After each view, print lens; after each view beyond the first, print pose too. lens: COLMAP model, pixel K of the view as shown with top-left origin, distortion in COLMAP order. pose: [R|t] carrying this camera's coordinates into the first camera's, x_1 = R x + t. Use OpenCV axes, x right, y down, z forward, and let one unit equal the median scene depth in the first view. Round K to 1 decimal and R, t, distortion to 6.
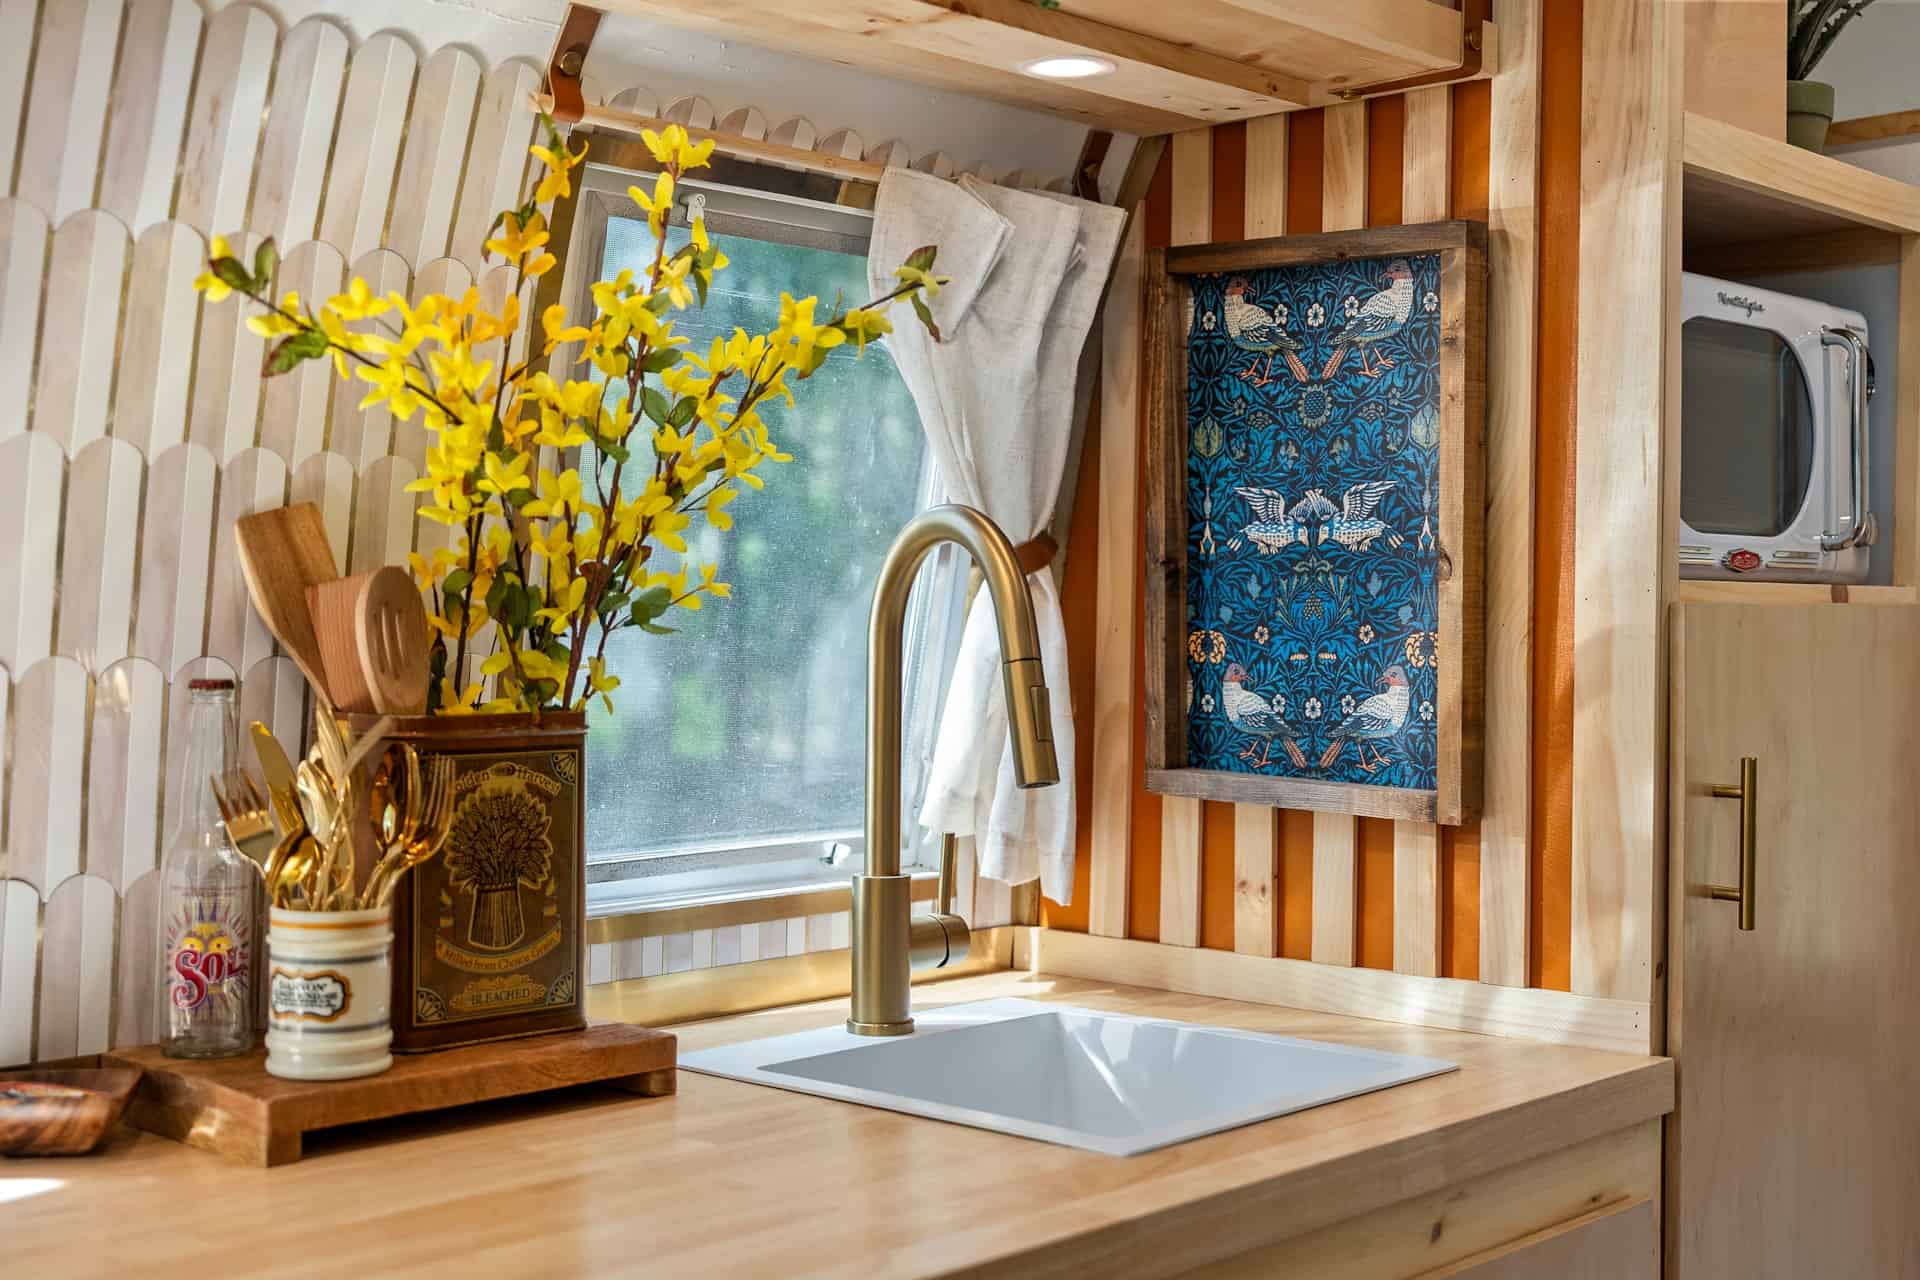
lens RADIAL K [[2380.0, 0, 958.2], [0, 2380.0, 634.4], [0, 0, 1]] dist [0.018074, 0.000000]
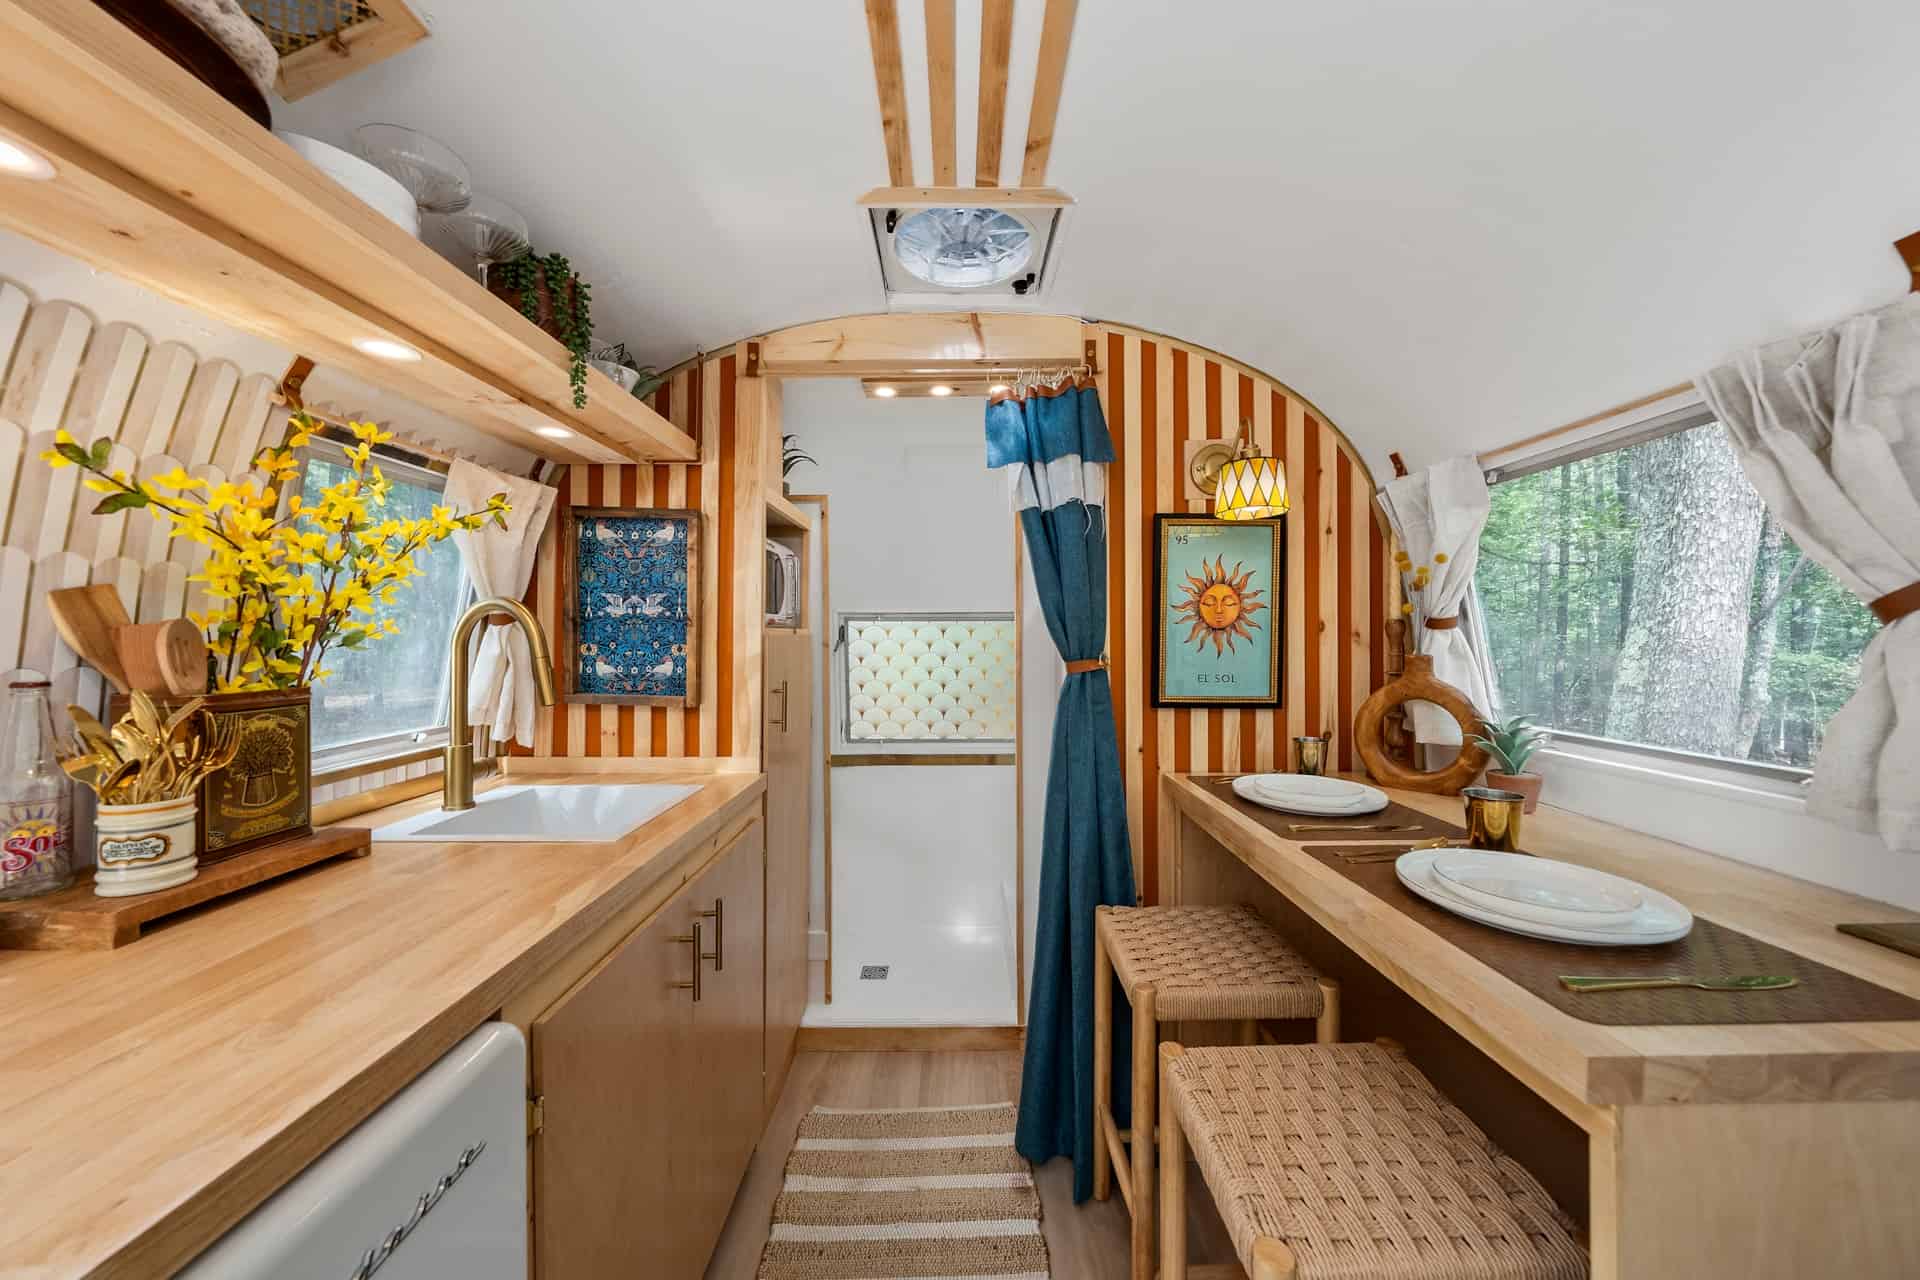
lens RADIAL K [[662.7, 0, 963.0], [0, 662.7, 643.2], [0, 0, 1]] dist [0.000421, -0.000242]
pose [[0.728100, -0.011367, 0.685376, -0.134454], [0.005313, 0.999926, 0.010939, -0.010318], [-0.685450, -0.004323, 0.728107, 0.156205]]
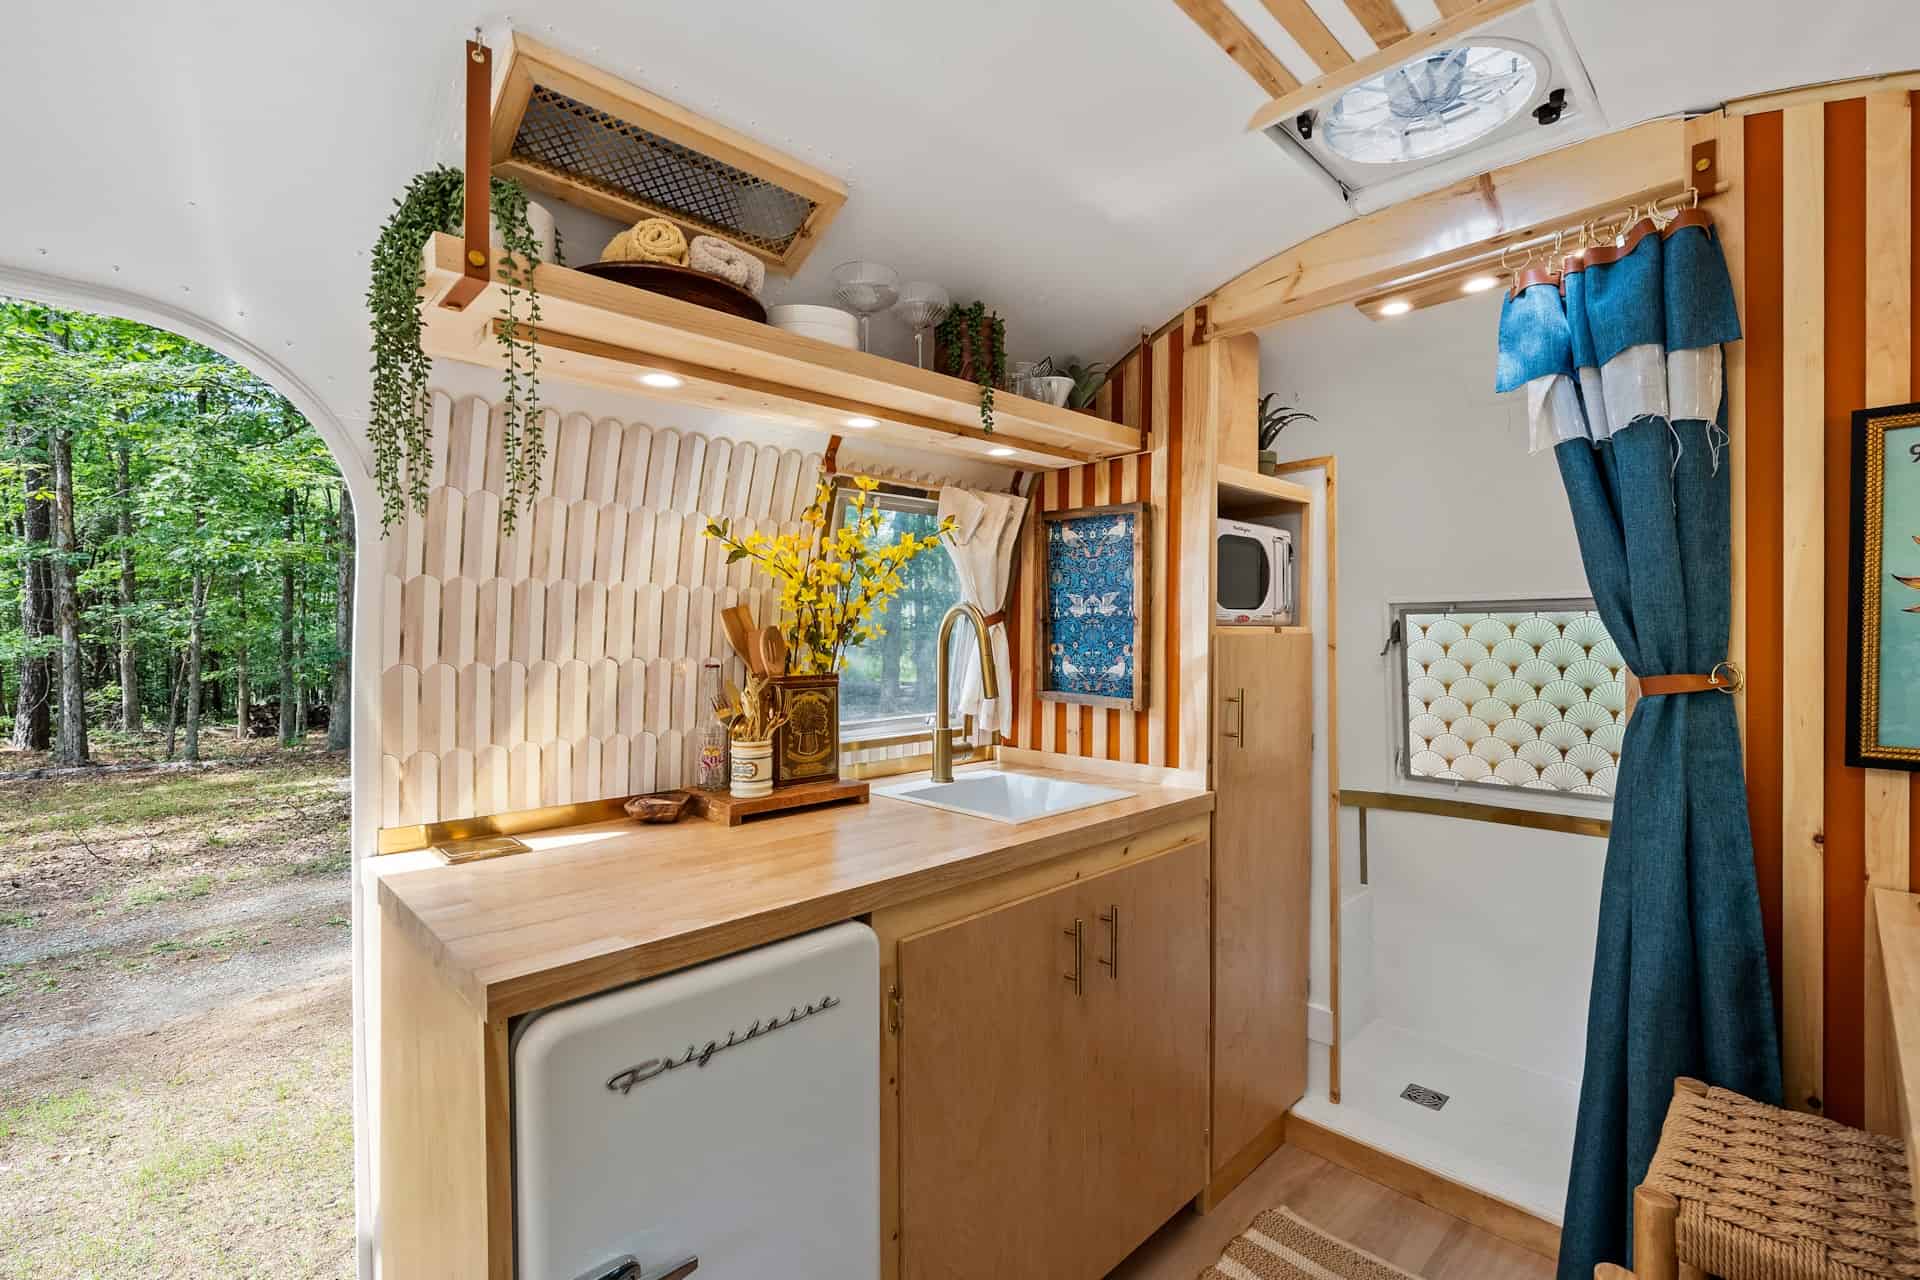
lens RADIAL K [[842.0, 0, 955.6], [0, 842.0, 648.2], [0, 0, 1]] dist [-0.000404, -0.000041]
pose [[0.998517, -0.005987, -0.054110, 0.044845], [0.006616, 0.999912, 0.011459, -0.010489], [0.054037, -0.011800, 0.998469, -0.036047]]
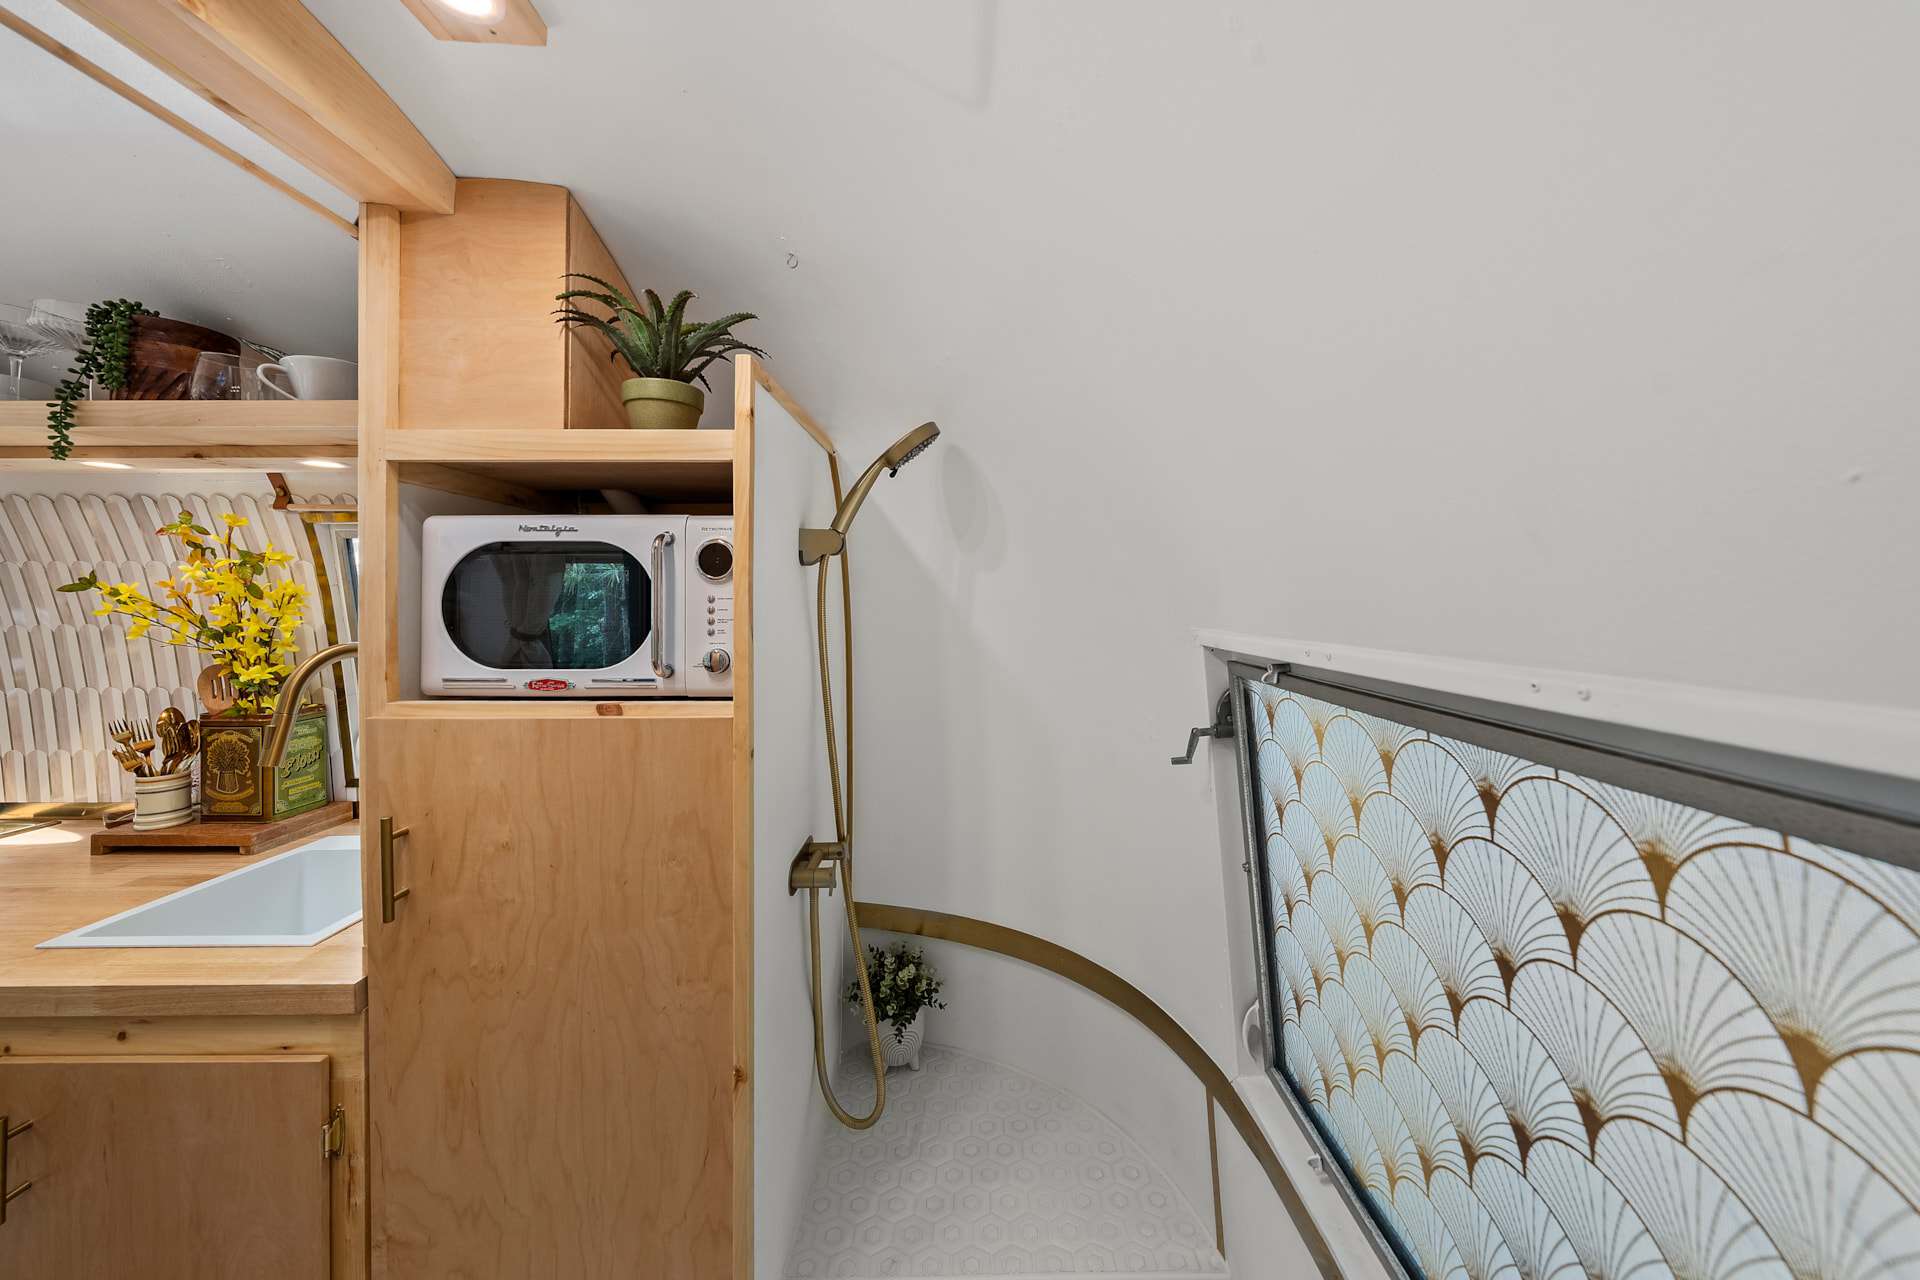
lens RADIAL K [[662.7, 0, 972.2], [0, 662.7, 598.7], [0, 0, 1]] dist [0.000421, -0.000242]
pose [[0.689634, -0.004049, -0.724147, 0.999973], [-0.002412, 0.999966, -0.007888, -0.101846], [0.724154, 0.007187, 0.689601, 1.040384]]
